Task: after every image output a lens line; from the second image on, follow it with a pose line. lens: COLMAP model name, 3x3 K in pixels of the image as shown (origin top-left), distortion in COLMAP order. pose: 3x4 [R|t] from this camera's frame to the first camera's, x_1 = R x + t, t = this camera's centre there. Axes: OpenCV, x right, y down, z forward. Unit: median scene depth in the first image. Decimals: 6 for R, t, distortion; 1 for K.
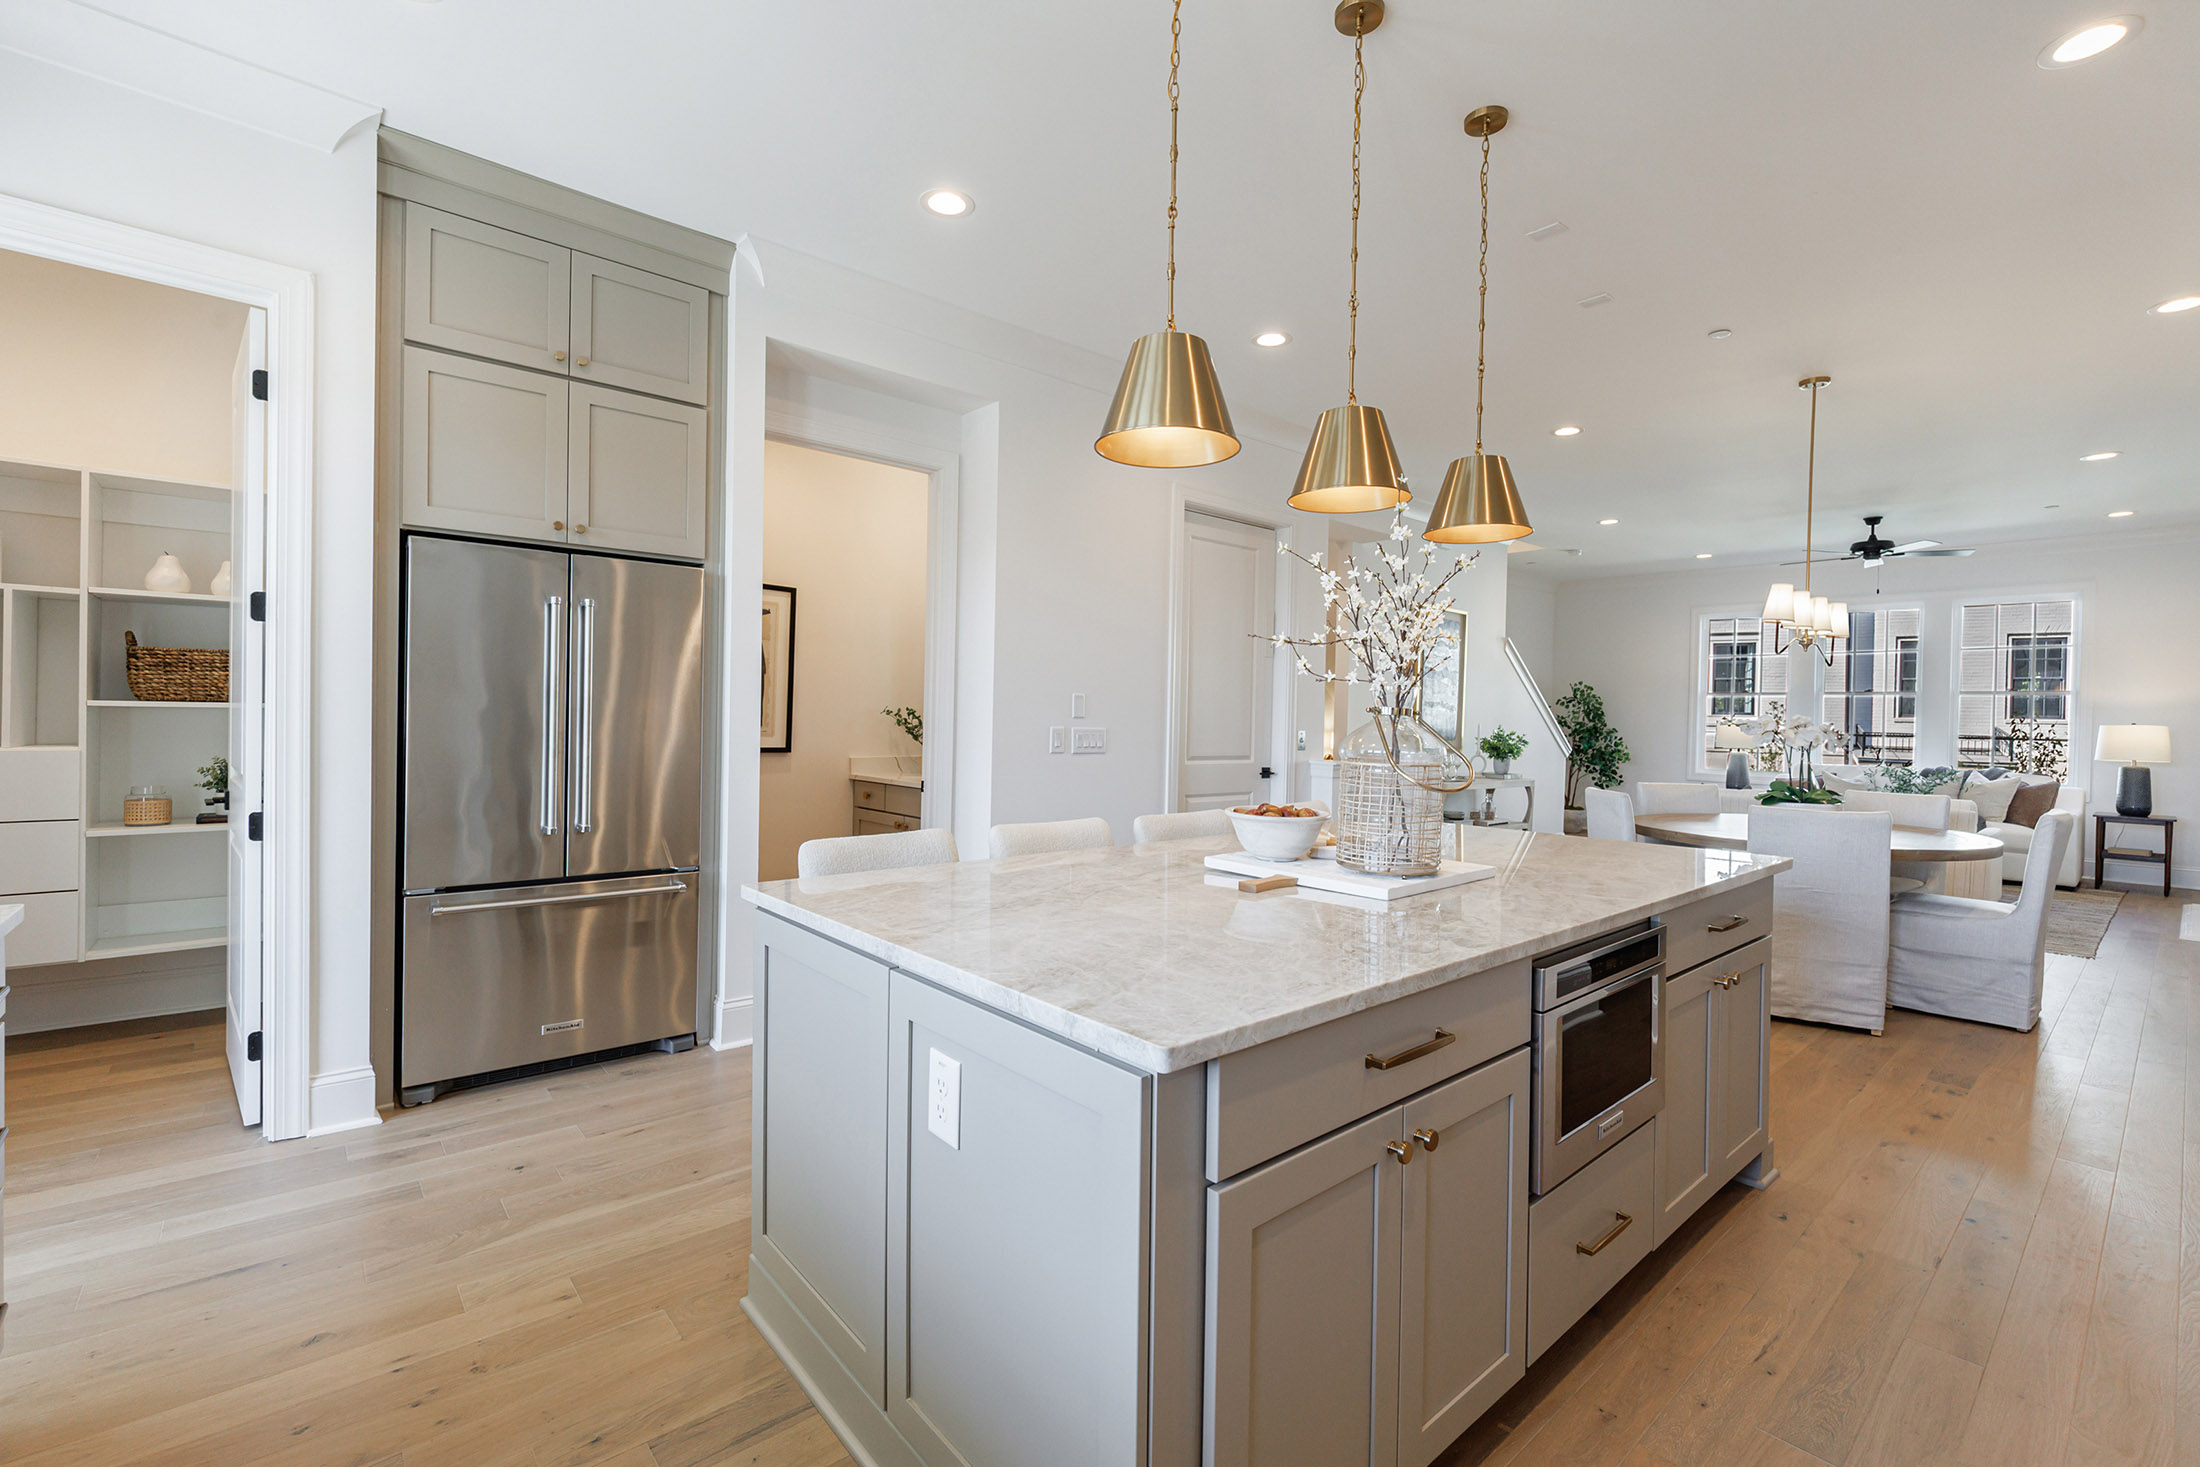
lens RADIAL K [[934.8, 0, 1091.6], [0, 934.8, 723.8], [0, 0, 1]] dist [-0.003910, -0.002580]
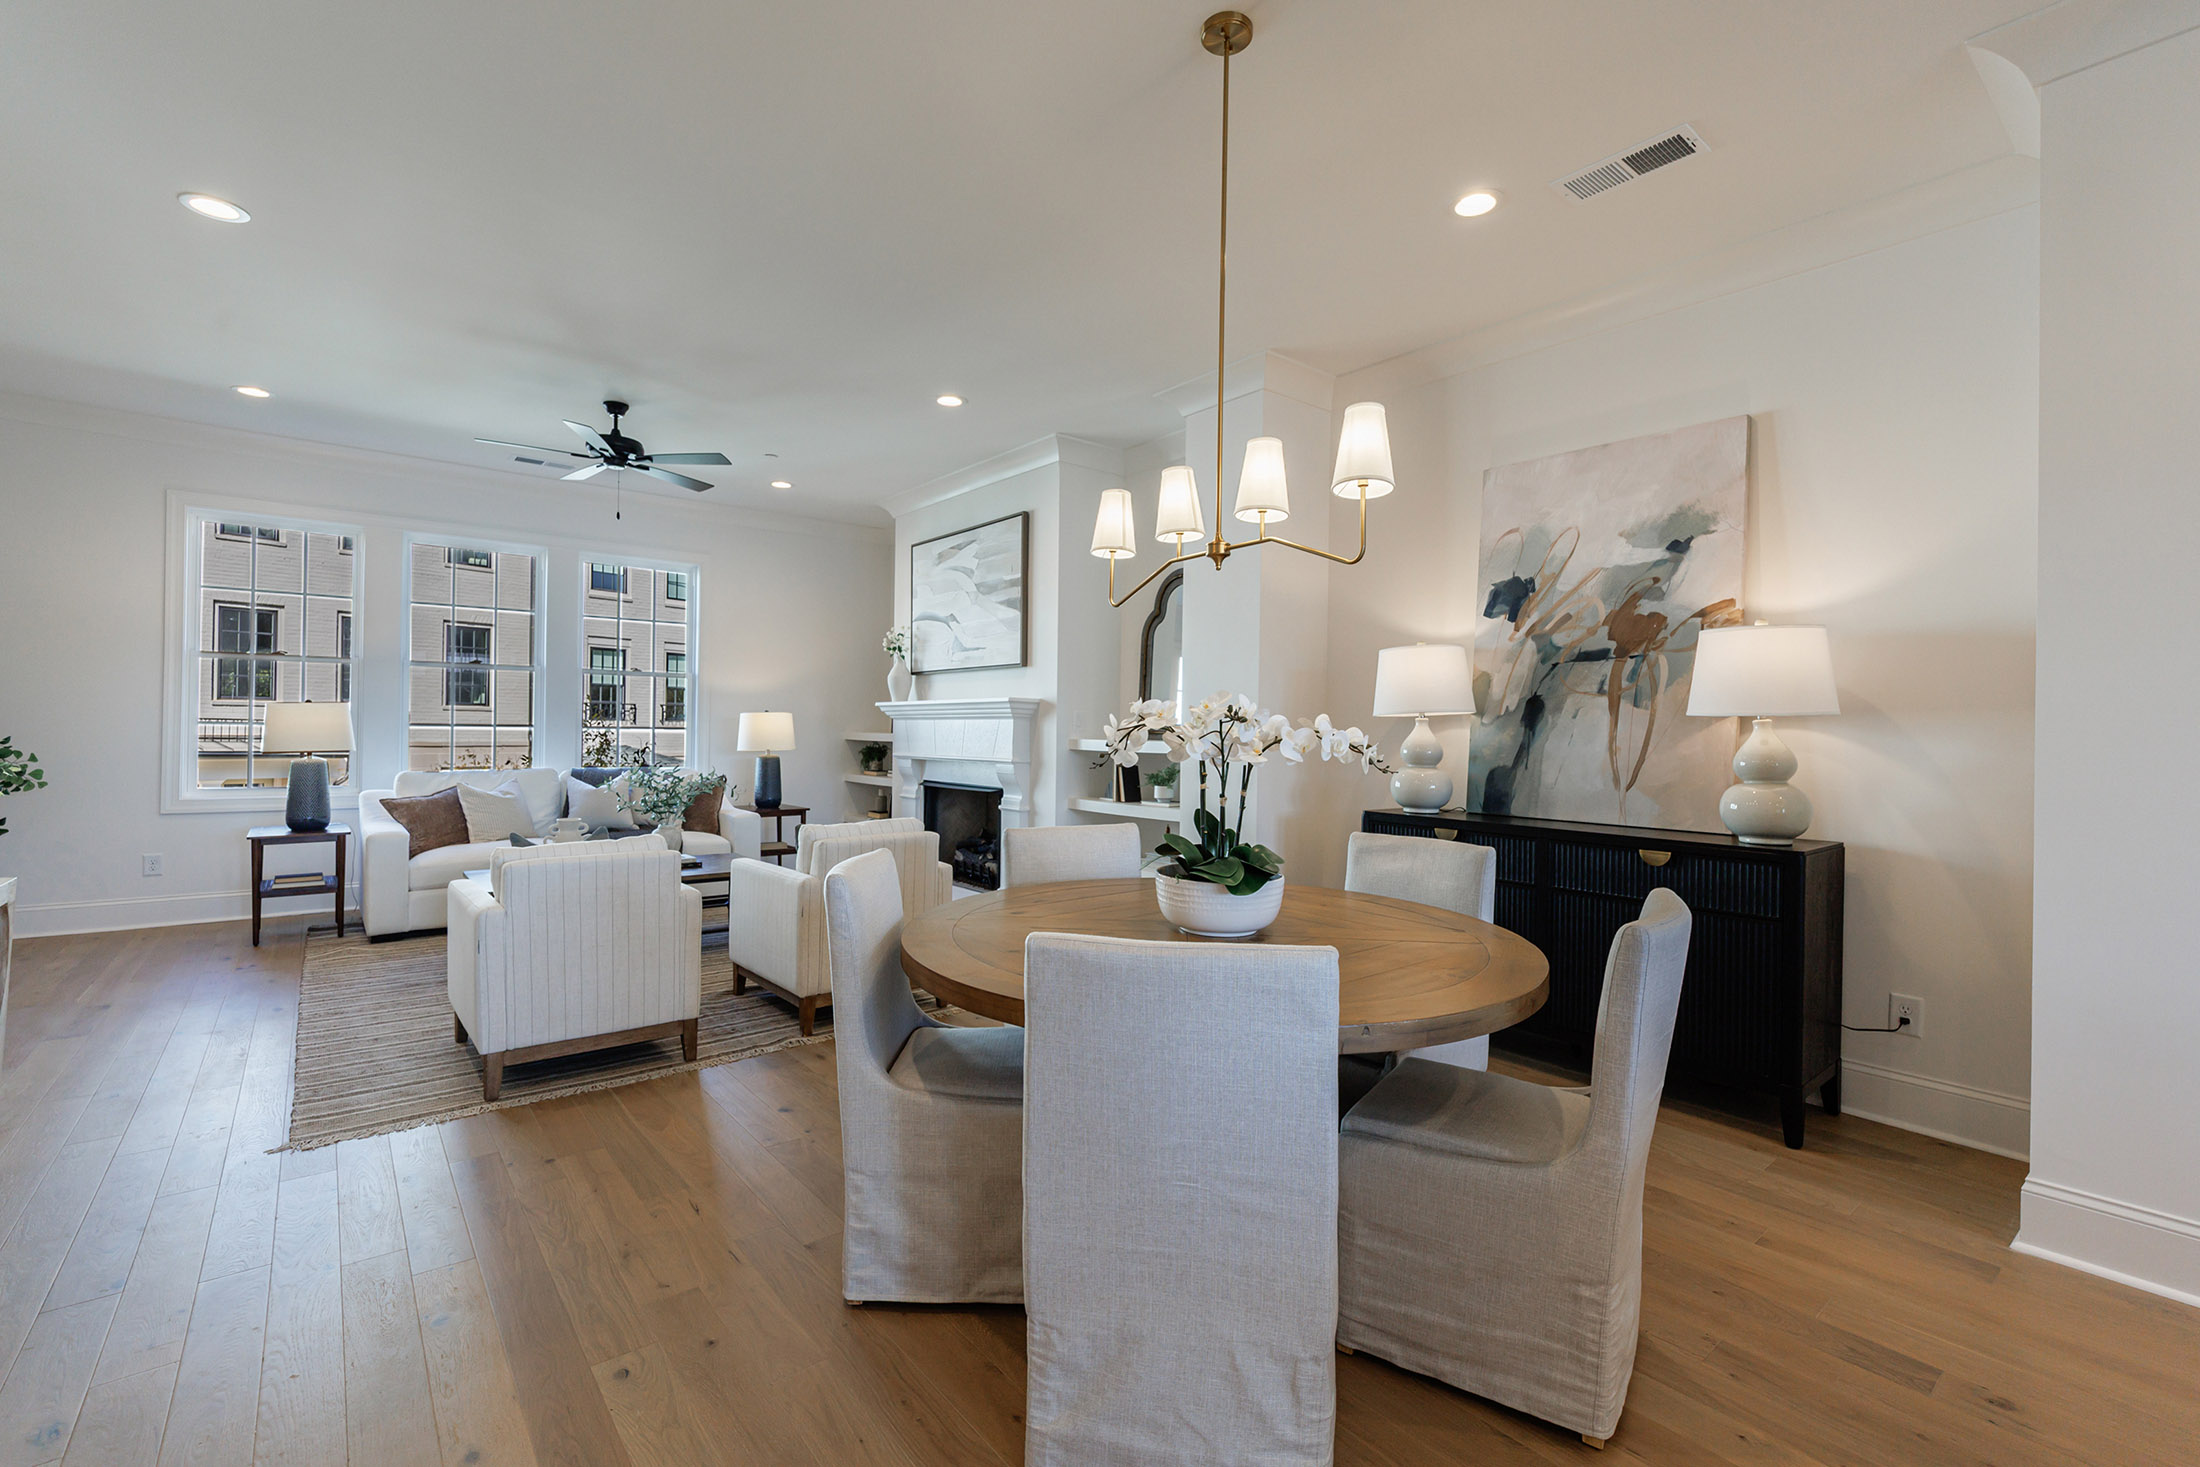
lens RADIAL K [[966.4, 0, 1090.0], [0, 966.4, 723.1], [0, 0, 1]] dist [-0.004897, 0.002365]
pose [[0.028306, -0.011189, 0.999537, 0.465152], [-0.006649, 0.999913, 0.011382, -0.000747], [-0.999577, -0.006968, 0.028229, 1.963313]]
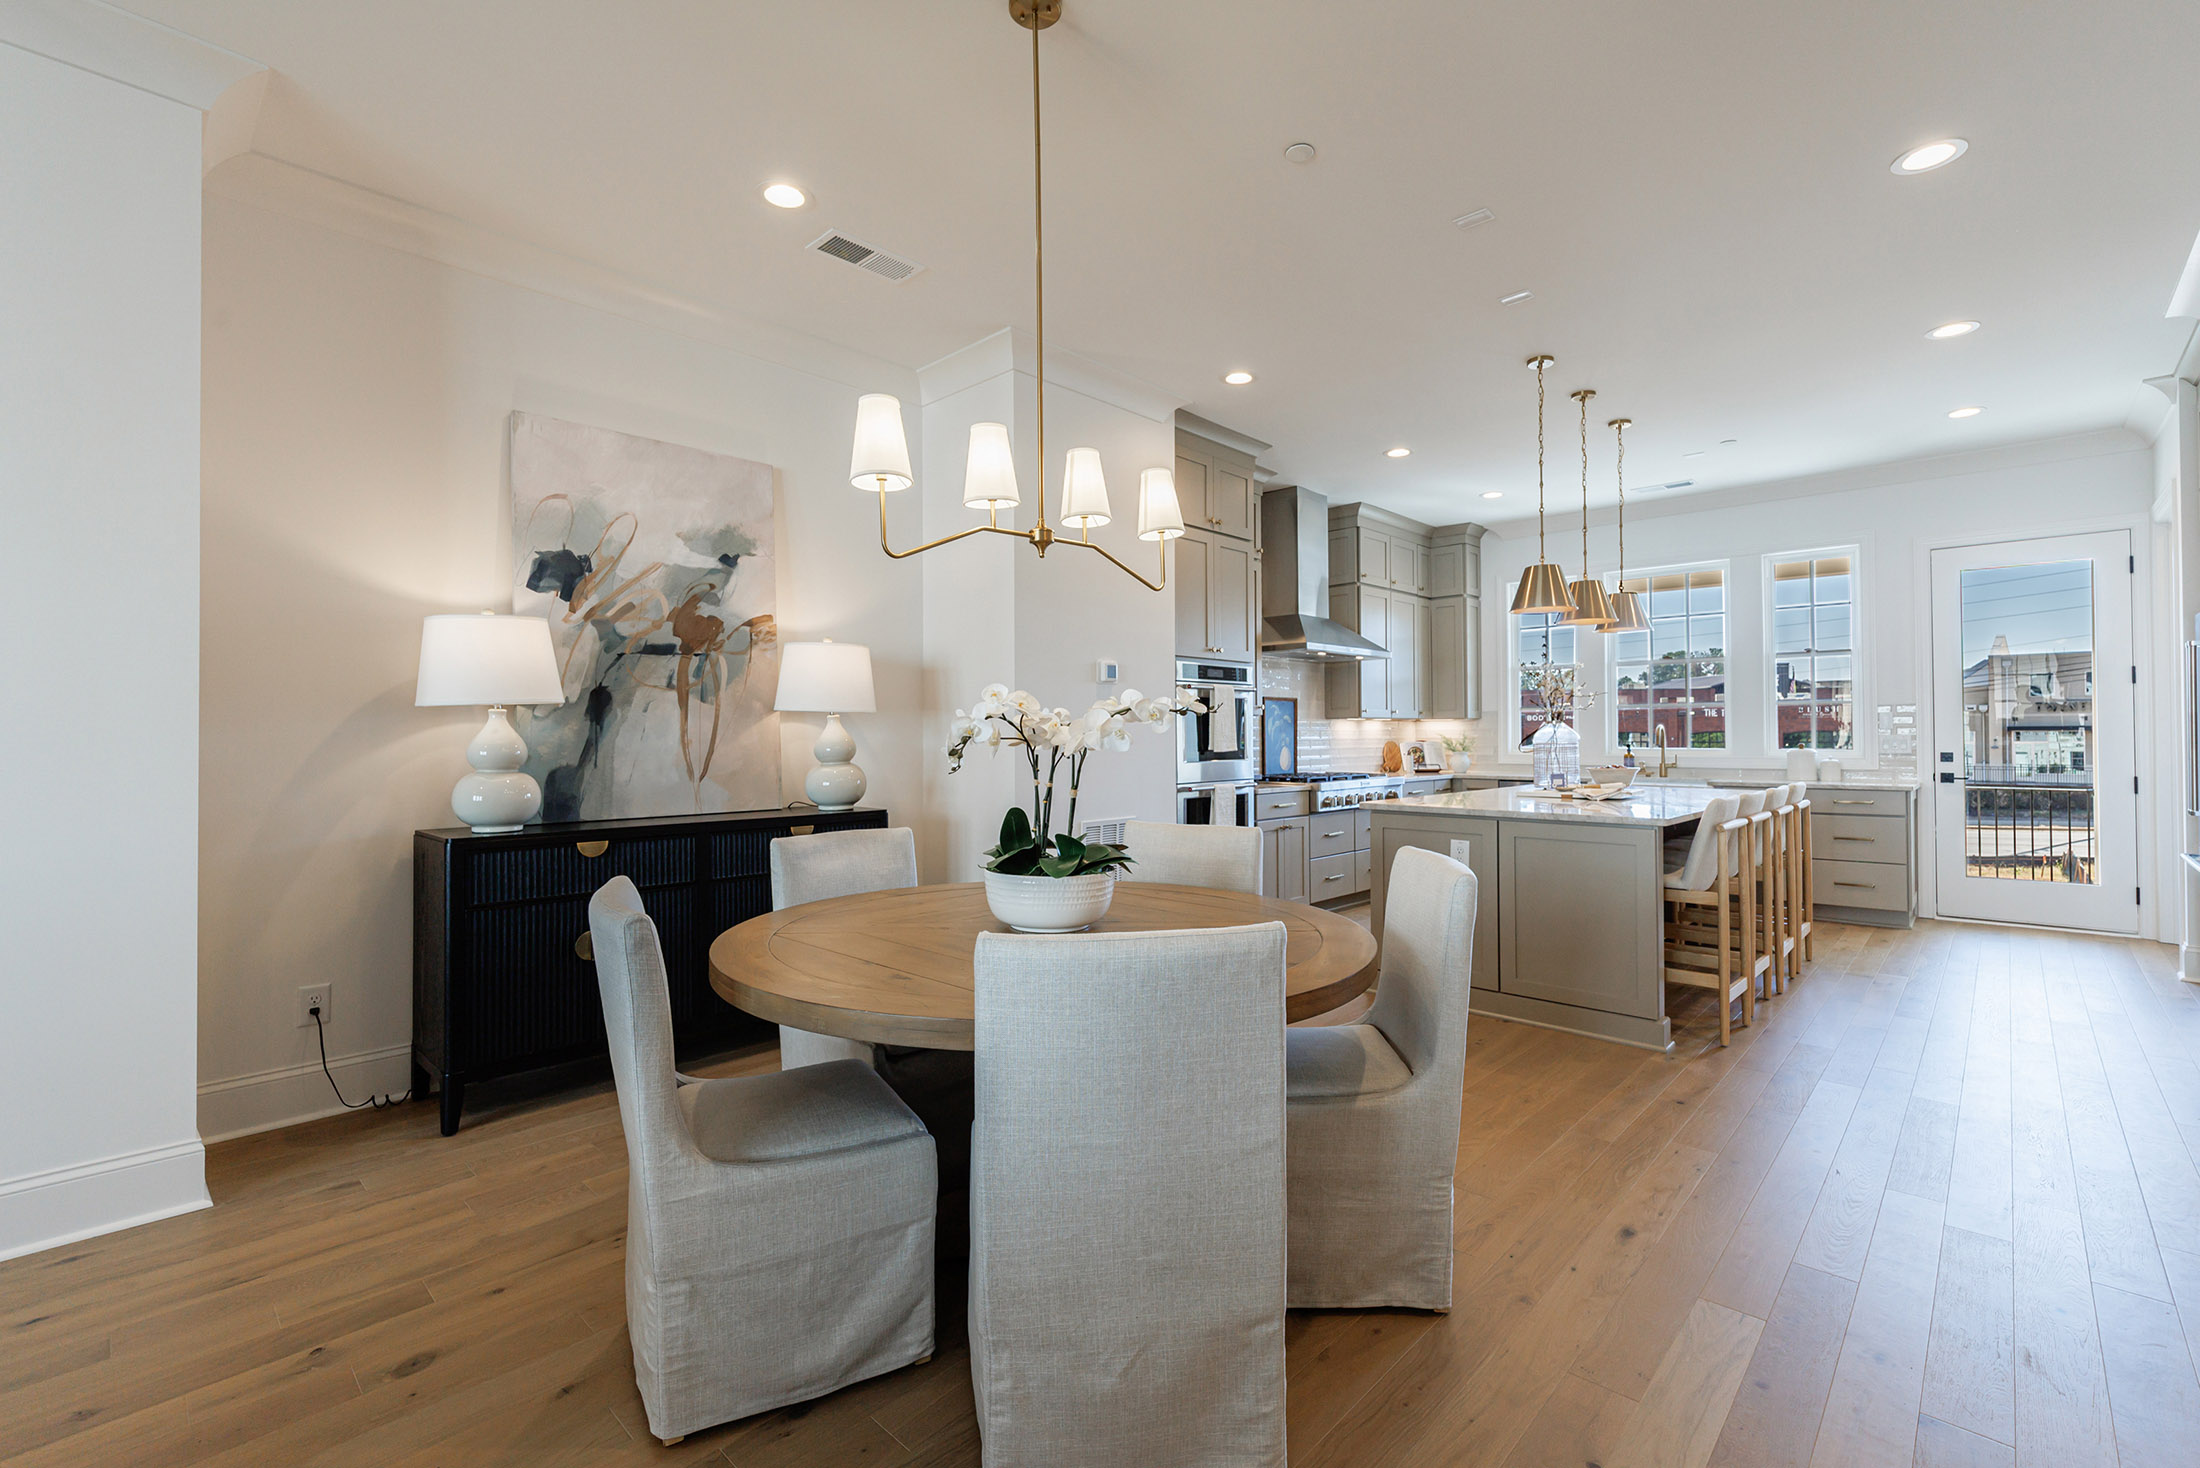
lens RADIAL K [[966.4, 0, 1081.6], [0, 966.4, 722.6], [0, 0, 1]] dist [-0.004897, 0.002365]
pose [[-0.994468, -0.016071, -0.103806, 1.514994], [-0.015445, 0.999857, -0.006836, 0.020706], [0.103901, -0.005195, -0.994574, 2.809183]]
